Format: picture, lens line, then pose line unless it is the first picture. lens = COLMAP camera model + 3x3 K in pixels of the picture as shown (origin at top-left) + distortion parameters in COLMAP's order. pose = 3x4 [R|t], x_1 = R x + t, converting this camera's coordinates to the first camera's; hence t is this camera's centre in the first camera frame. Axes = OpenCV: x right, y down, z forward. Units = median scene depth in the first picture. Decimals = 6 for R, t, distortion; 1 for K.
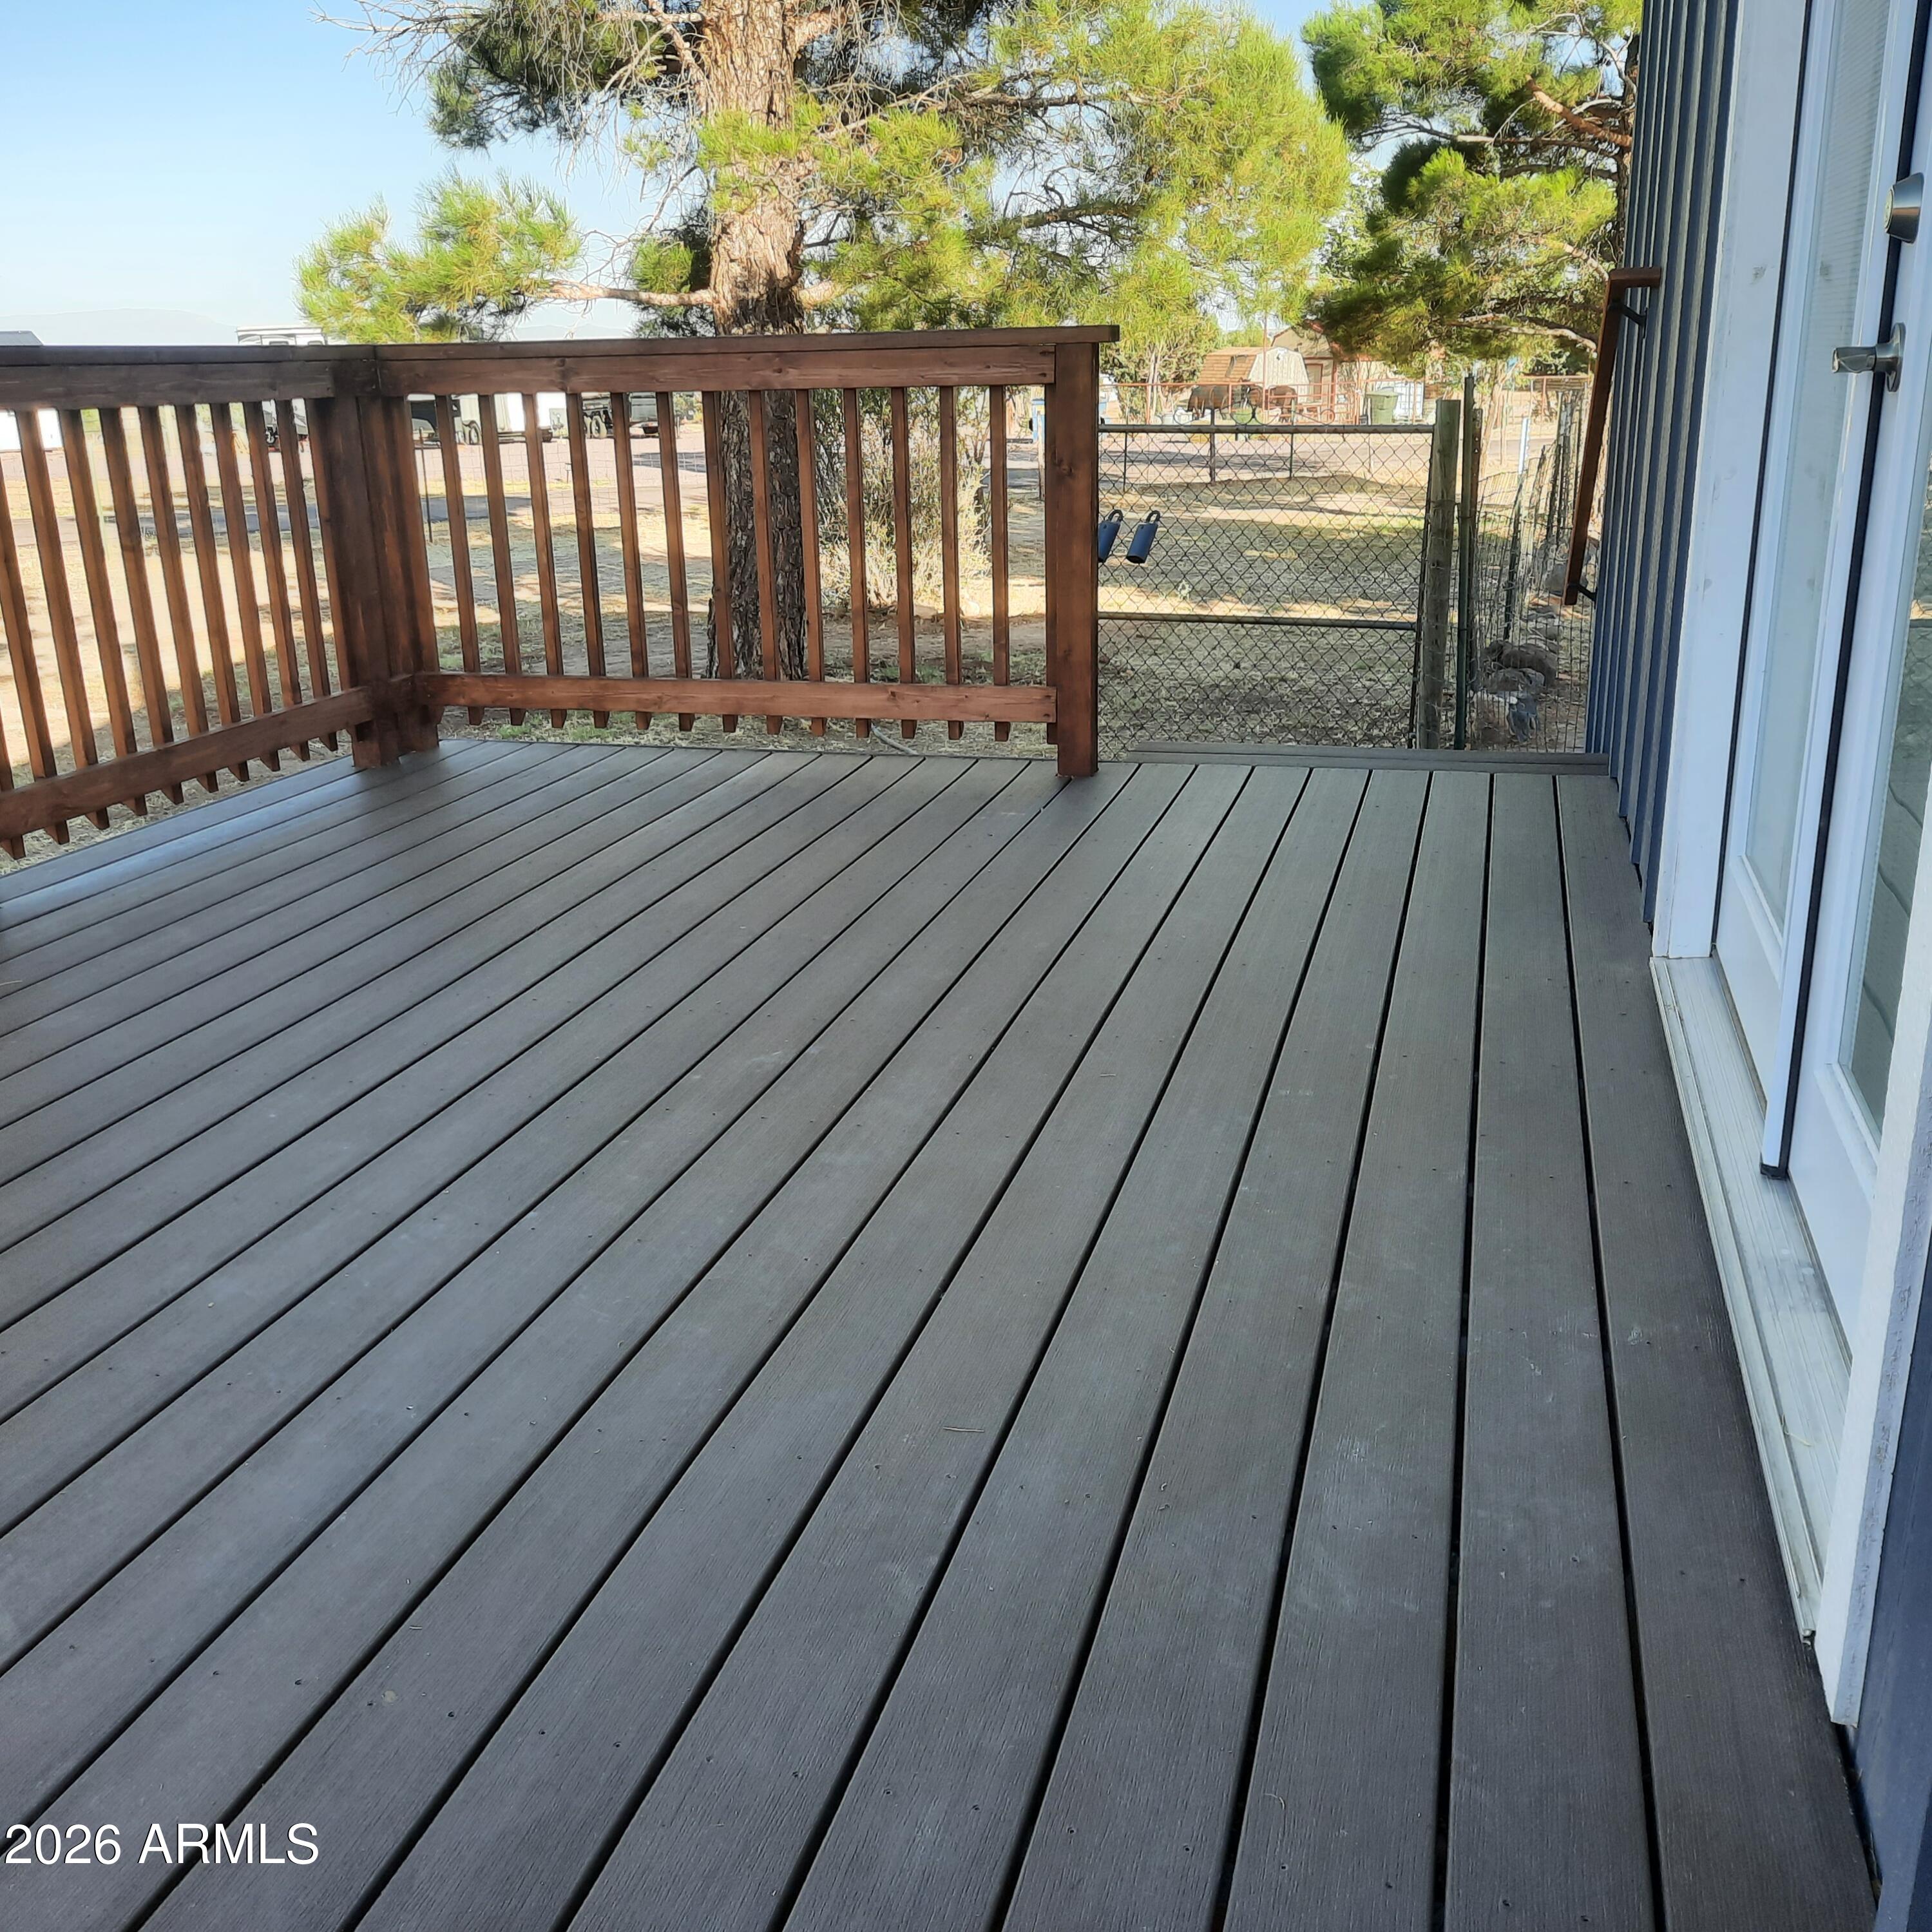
lens RADIAL K [[1873.5, 0, 952.7], [0, 1873.5, 964.6], [0, 0, 1]] dist [0.052473, -0.038988]
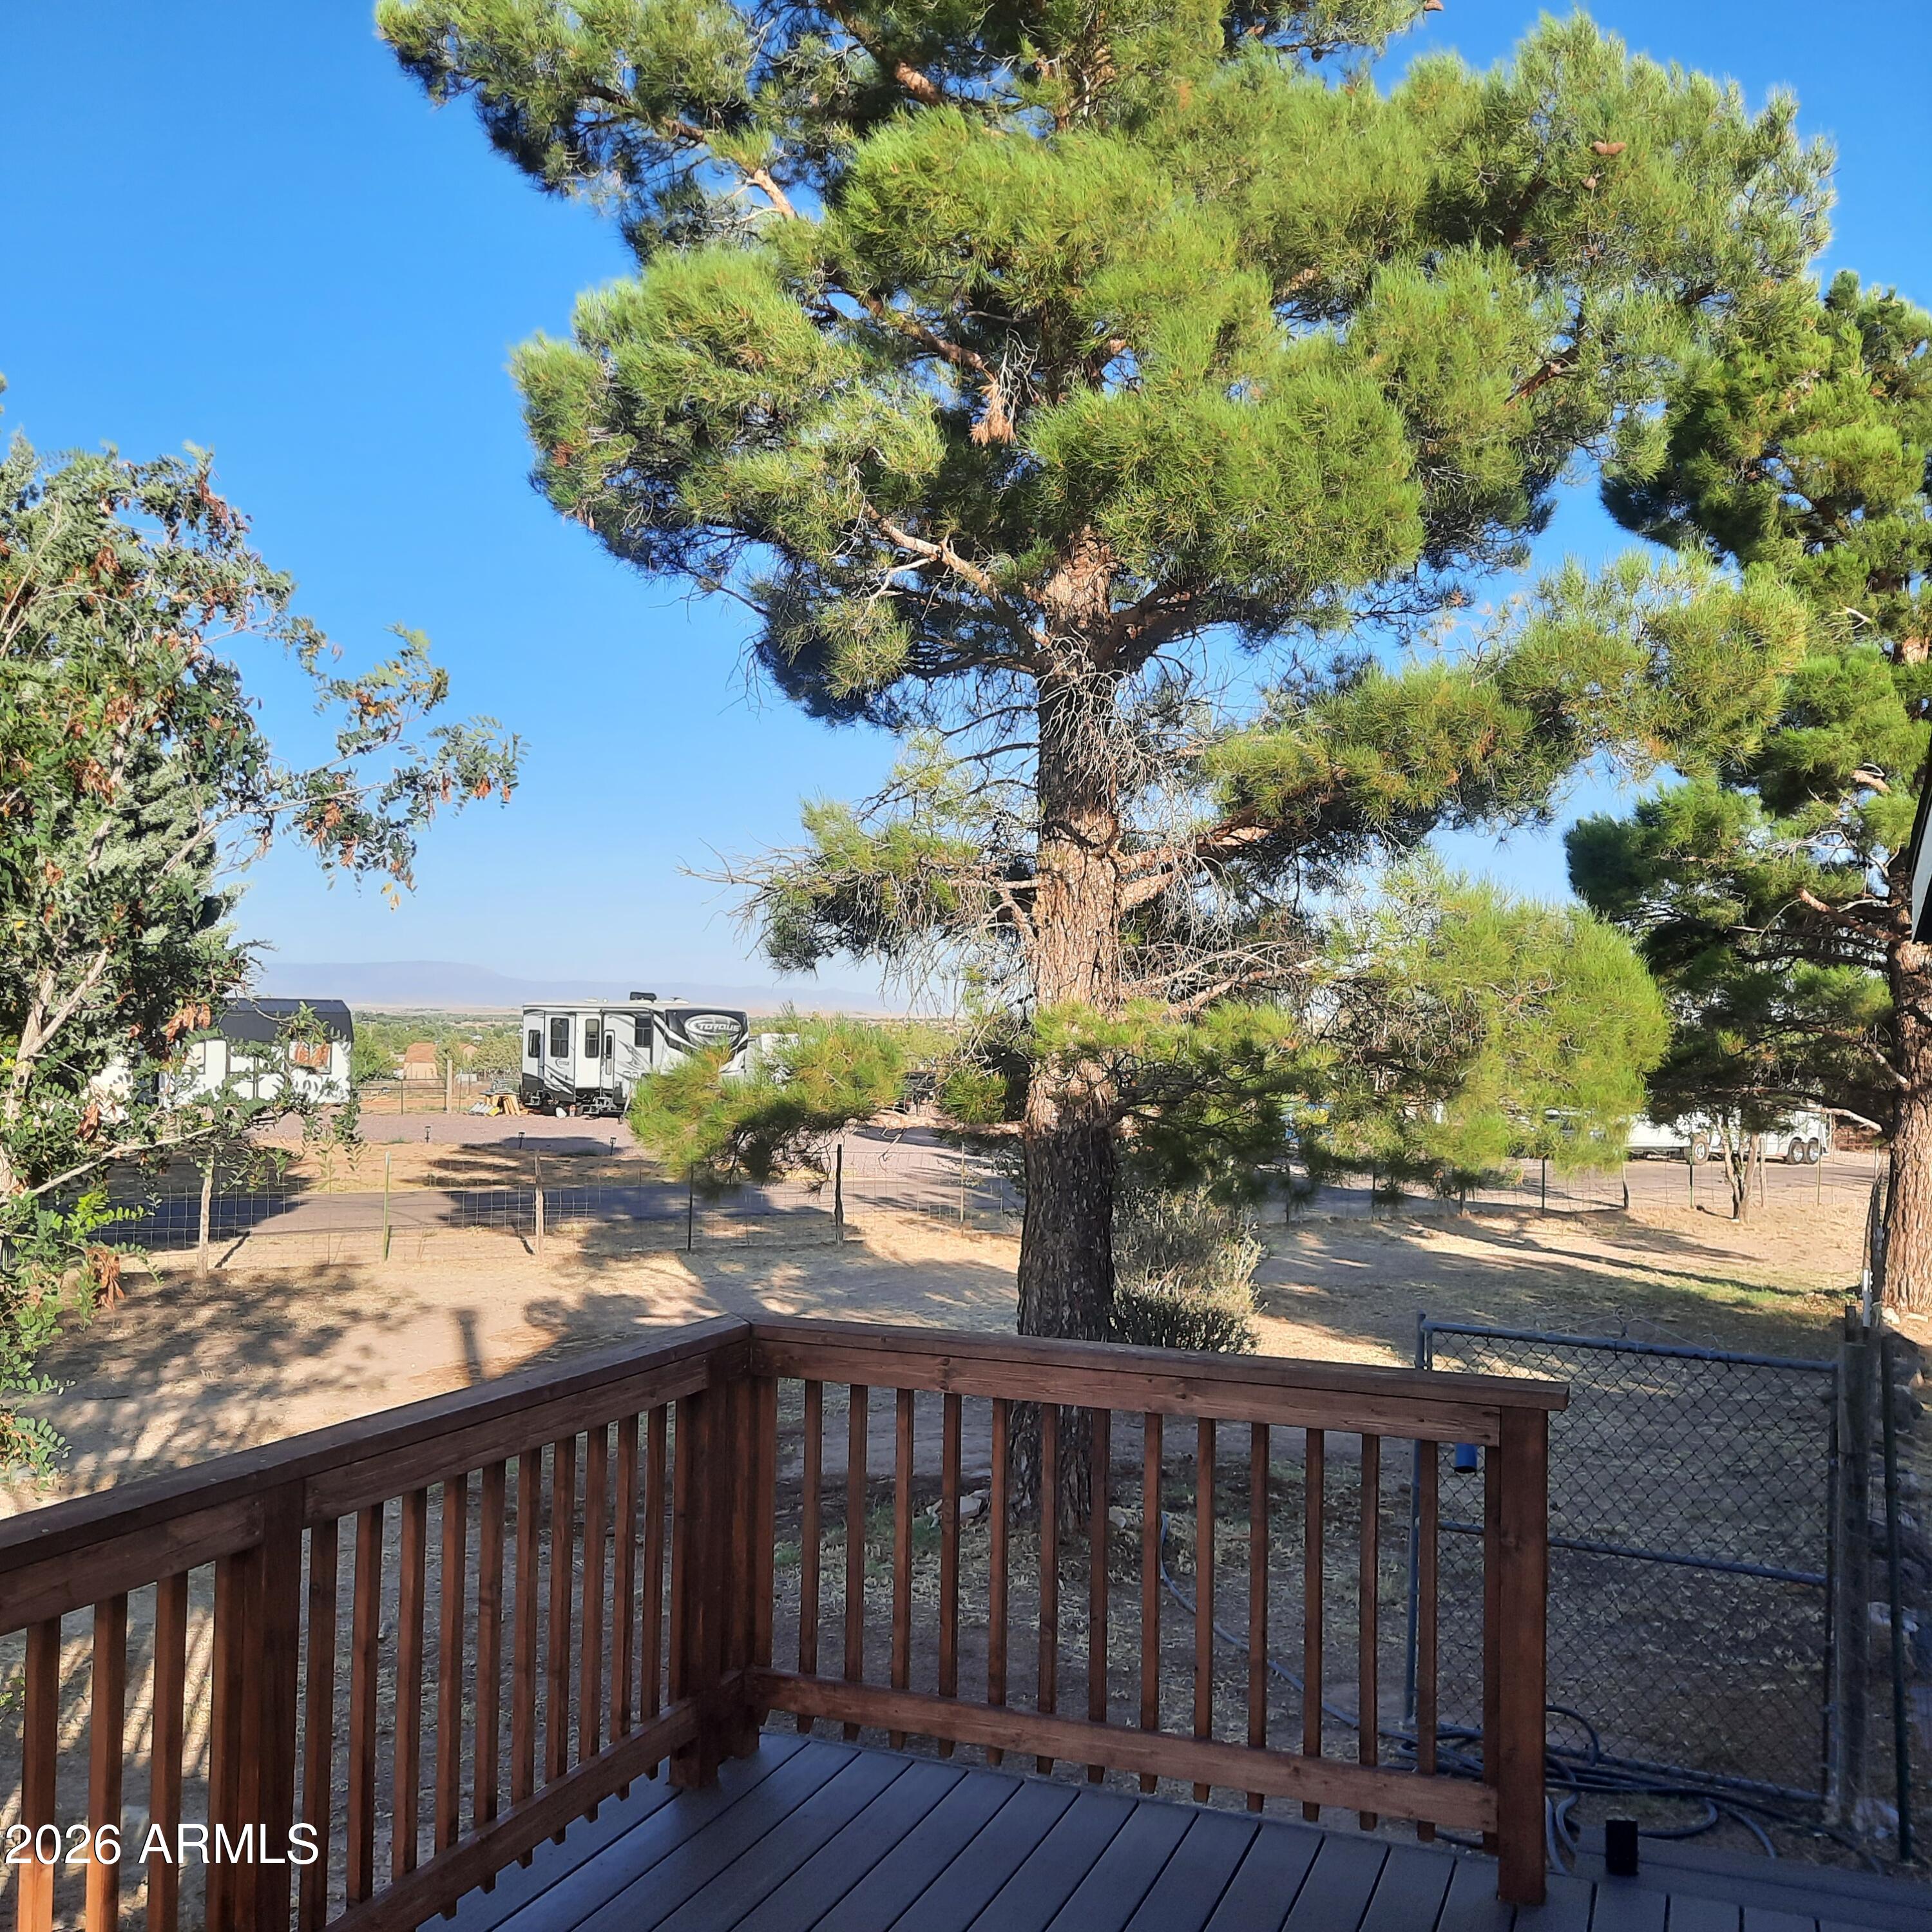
lens RADIAL K [[1873.5, 0, 952.7], [0, 1873.5, 964.6], [0, 0, 1]] dist [0.052473, -0.038988]
pose [[0.992565, 0.041146, -0.114554, -0.096953], [-0.076952, 0.941309, -0.328657, -0.182939], [0.094308, 0.335029, 0.937476, 0.047487]]
